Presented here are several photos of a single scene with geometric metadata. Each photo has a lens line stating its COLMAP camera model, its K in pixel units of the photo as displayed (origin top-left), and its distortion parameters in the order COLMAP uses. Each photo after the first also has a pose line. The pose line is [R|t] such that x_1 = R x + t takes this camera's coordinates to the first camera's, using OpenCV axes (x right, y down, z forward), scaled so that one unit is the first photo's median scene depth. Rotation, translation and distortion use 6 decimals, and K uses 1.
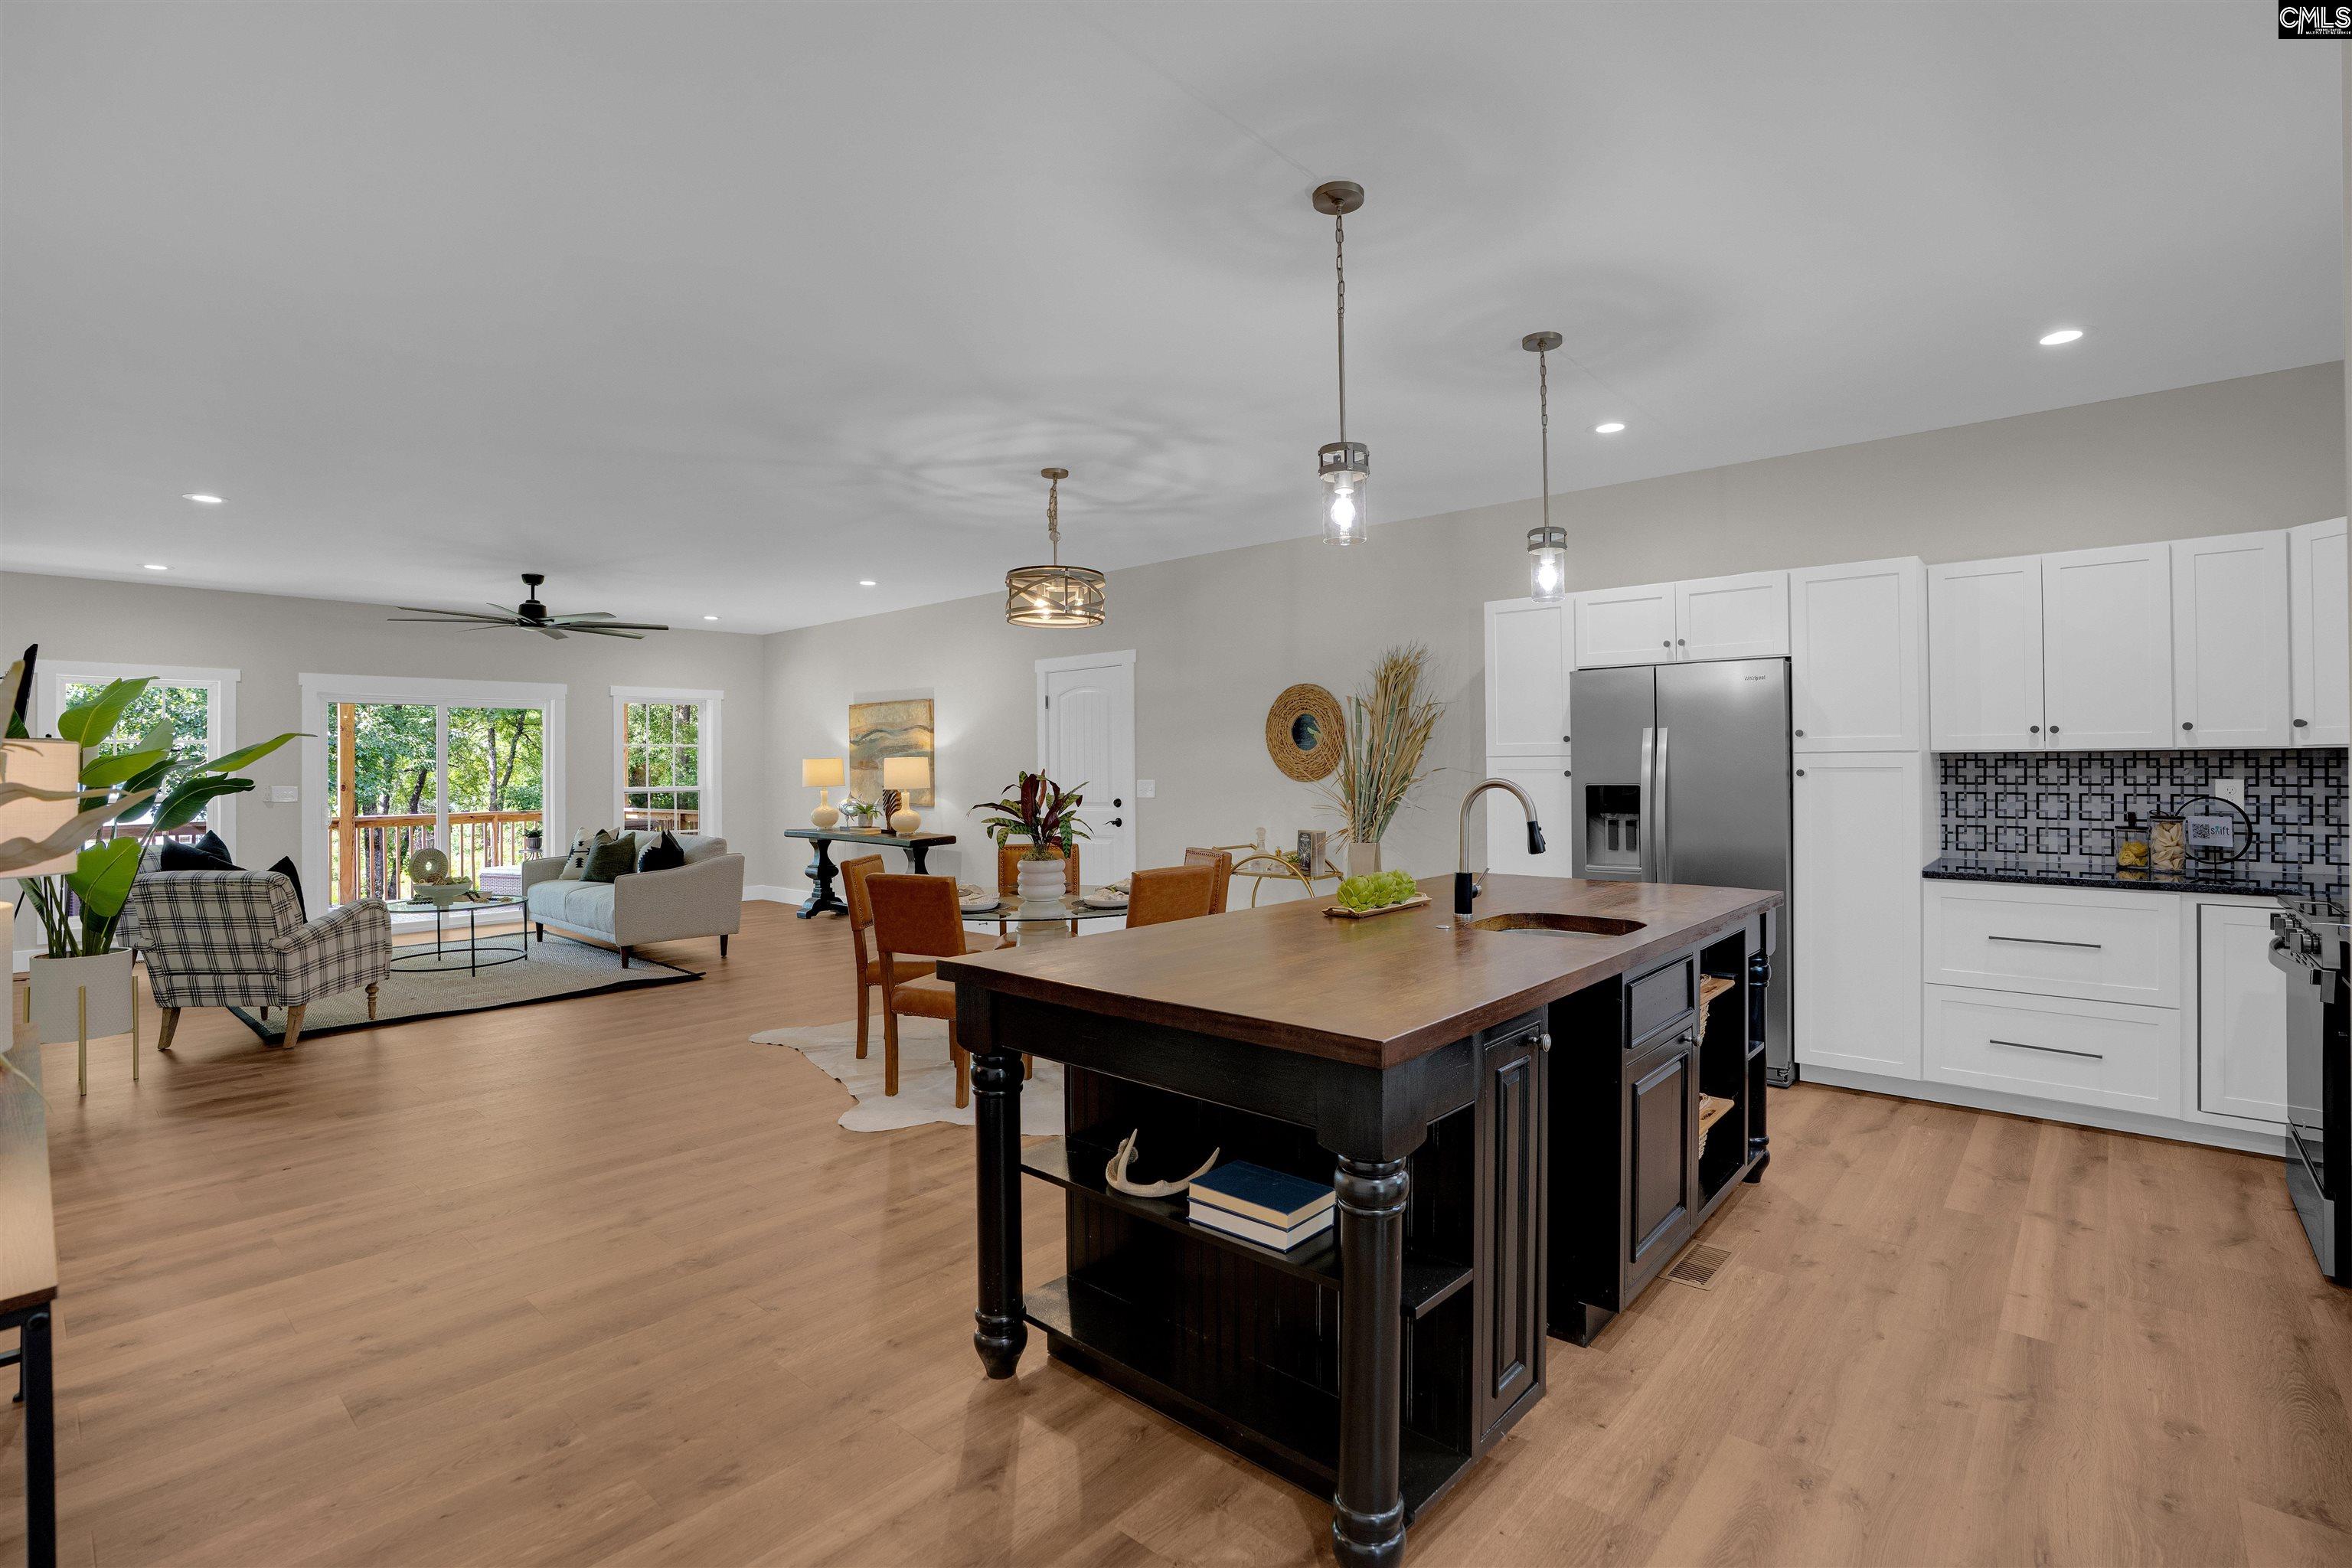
lens RADIAL K [[1090.3, 0, 1171.9], [0, 1090.3, 758.9], [0, 0, 1]] dist [-0.067450, 0.026032]
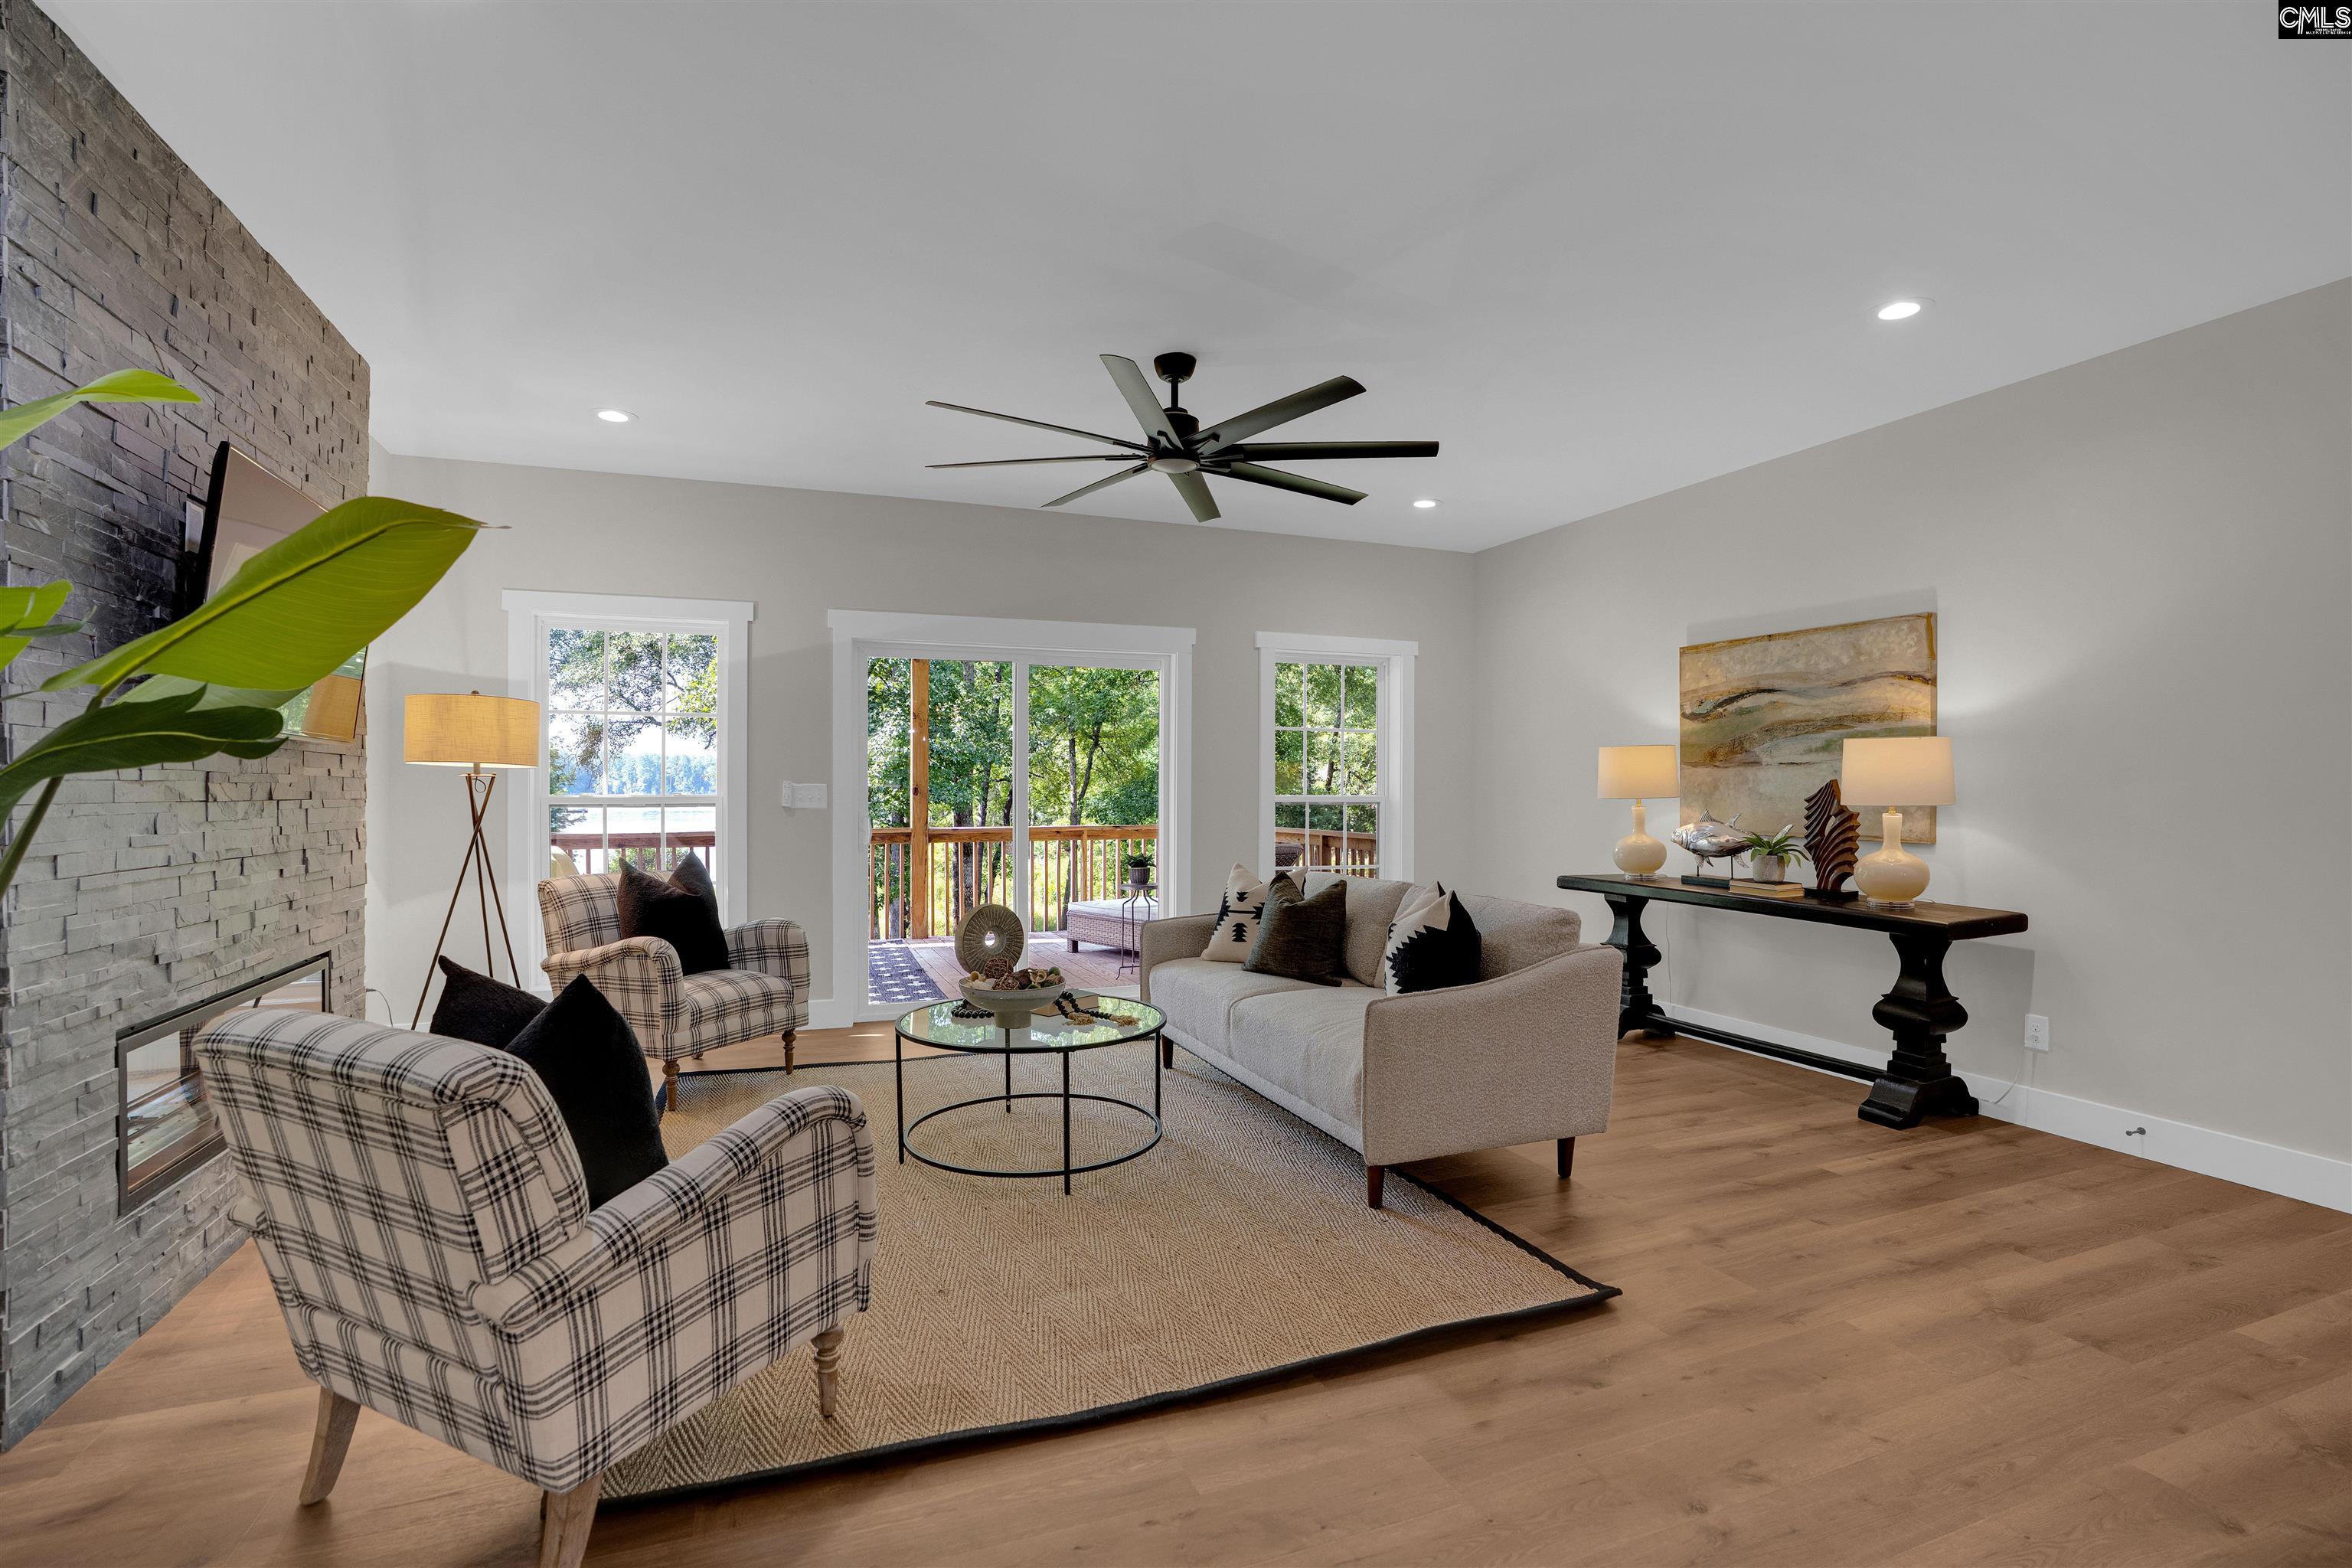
lens RADIAL K [[1088.8, 0, 1181.9], [0, 1088.8, 806.2], [0, 0, 1]] dist [-0.075488, 0.031707]
pose [[0.893928, 0.020254, -0.447753, -0.397753], [-0.008353, 0.999558, 0.028539, 0.022215], [0.448133, -0.021772, 0.893702, 0.594067]]
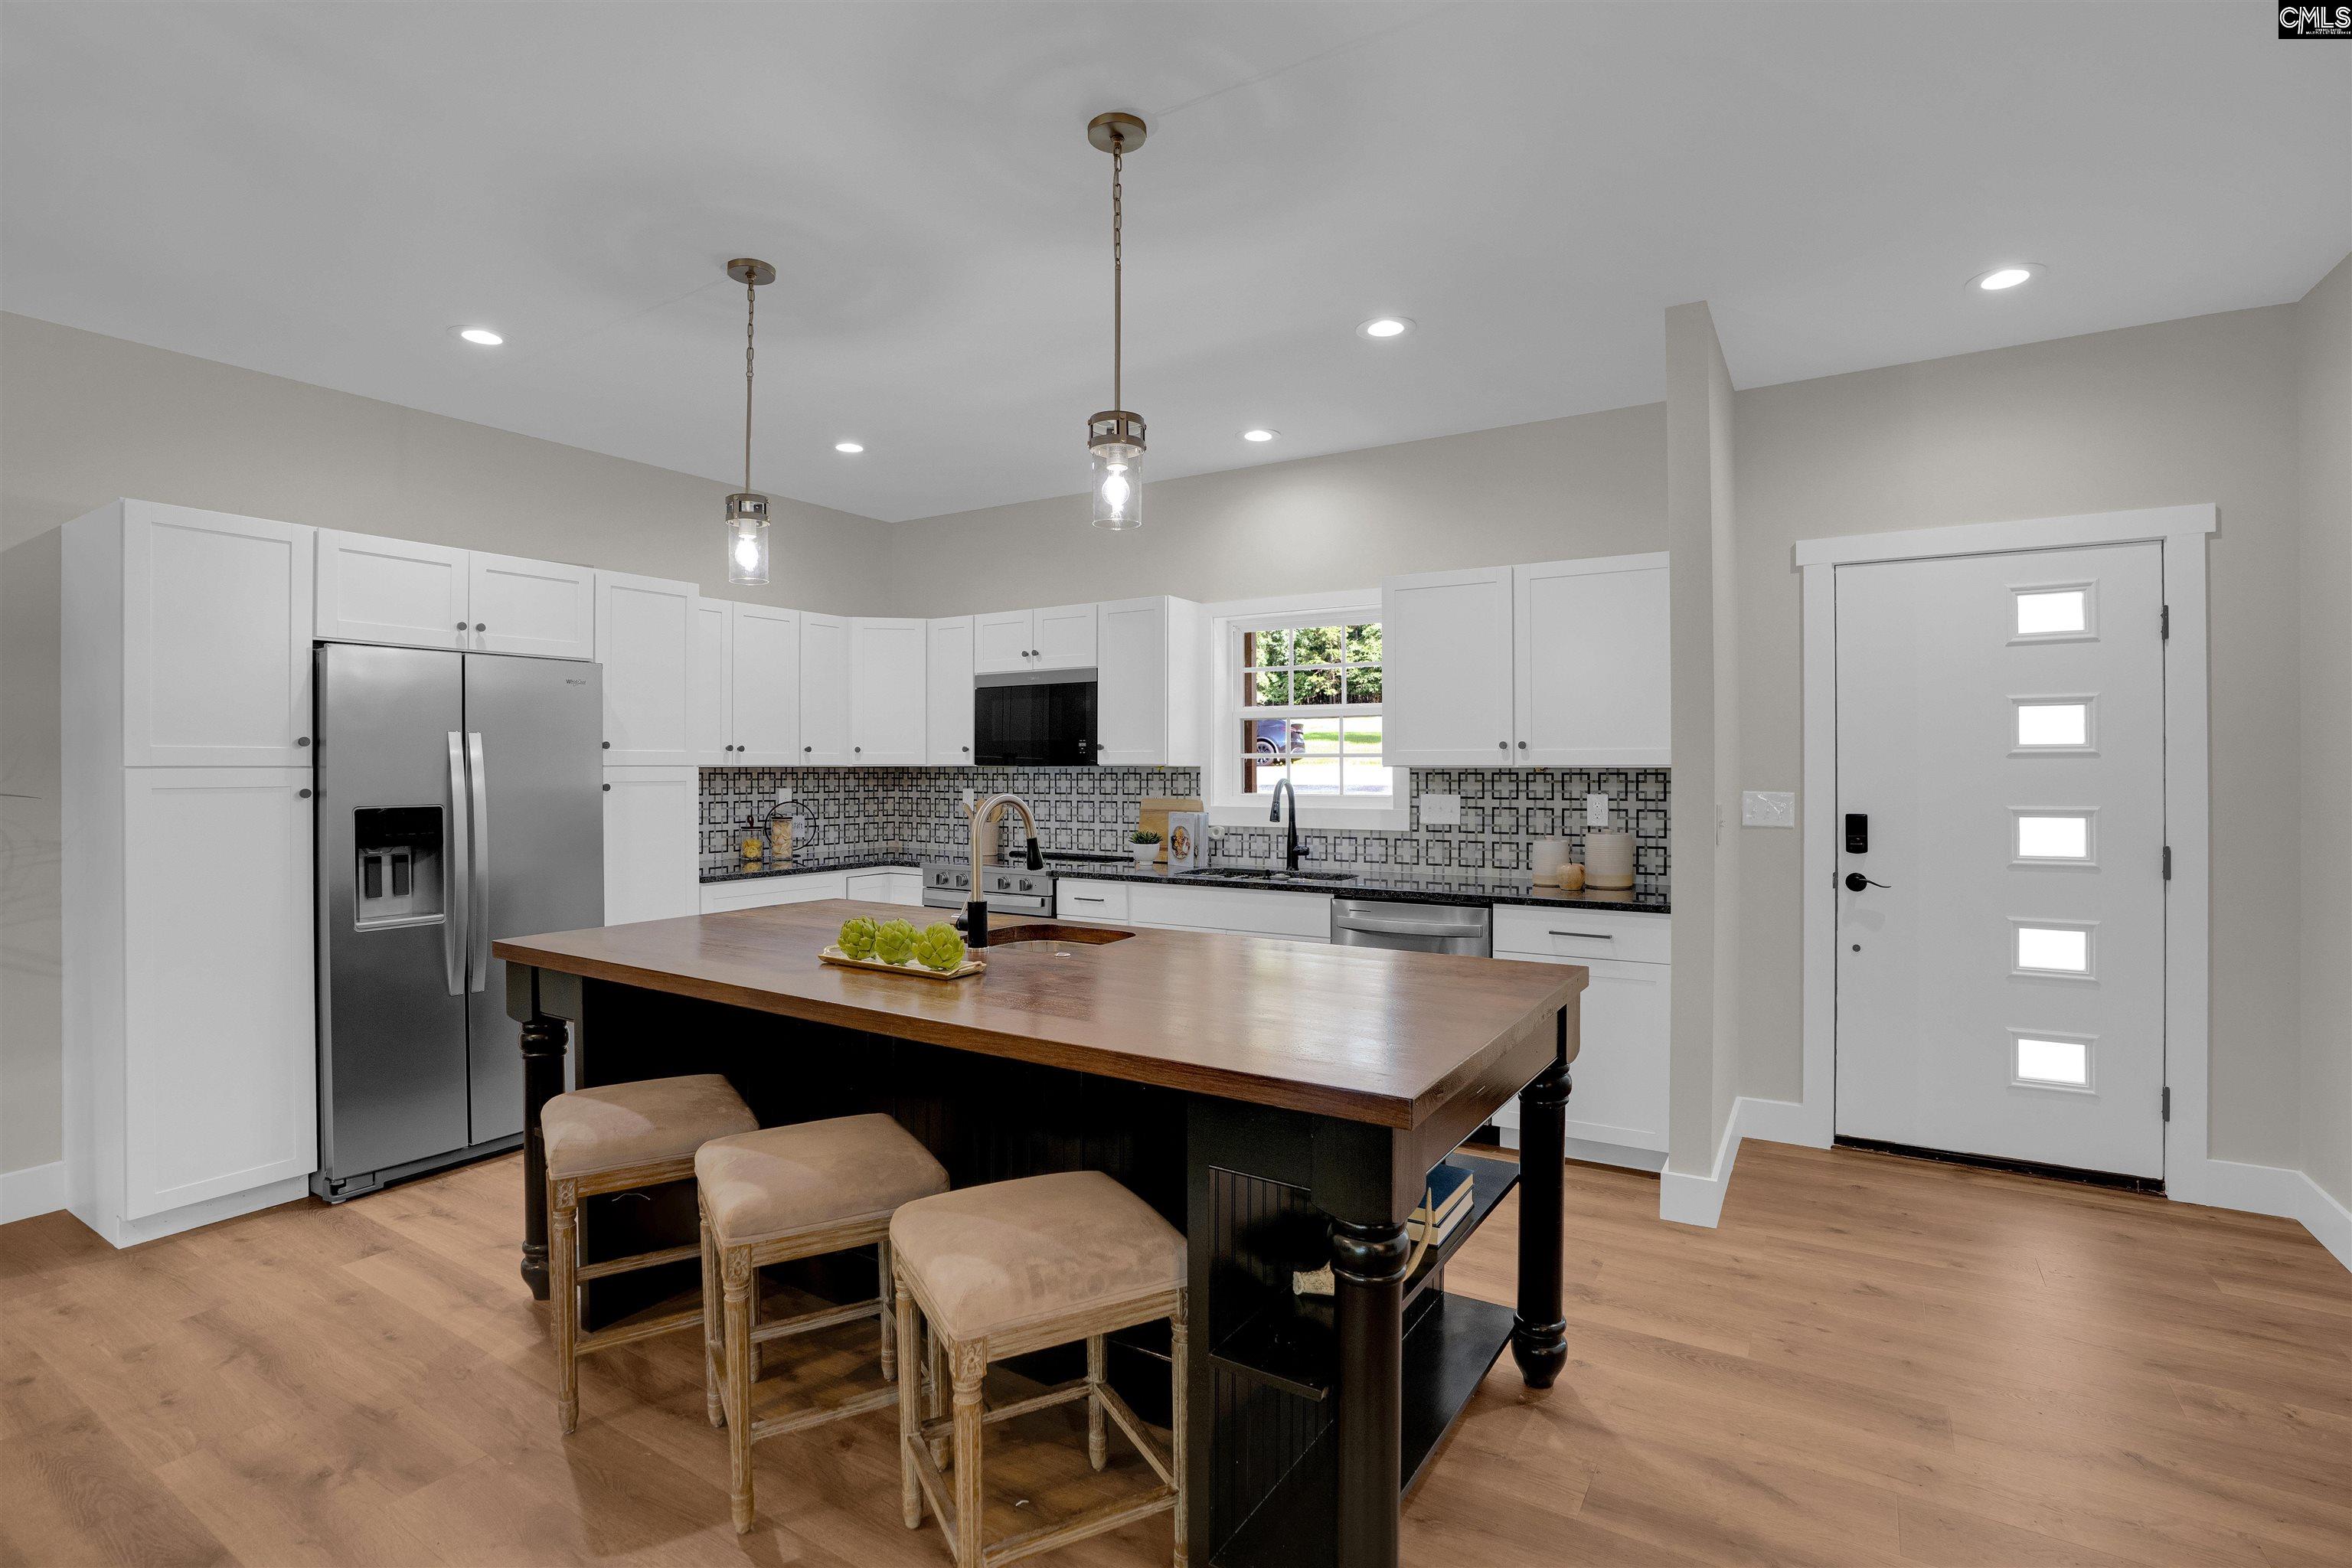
lens RADIAL K [[1104.1, 0, 1162.0], [0, 1104.1, 771.1], [0, 0, 1]] dist [-0.070720, 0.034112]
pose [[-0.162688, 0.003982, 0.986669, -0.264425], [-0.003708, 0.999982, -0.004647, 0.000789], [-0.986671, -0.004415, -0.162671, 0.406889]]
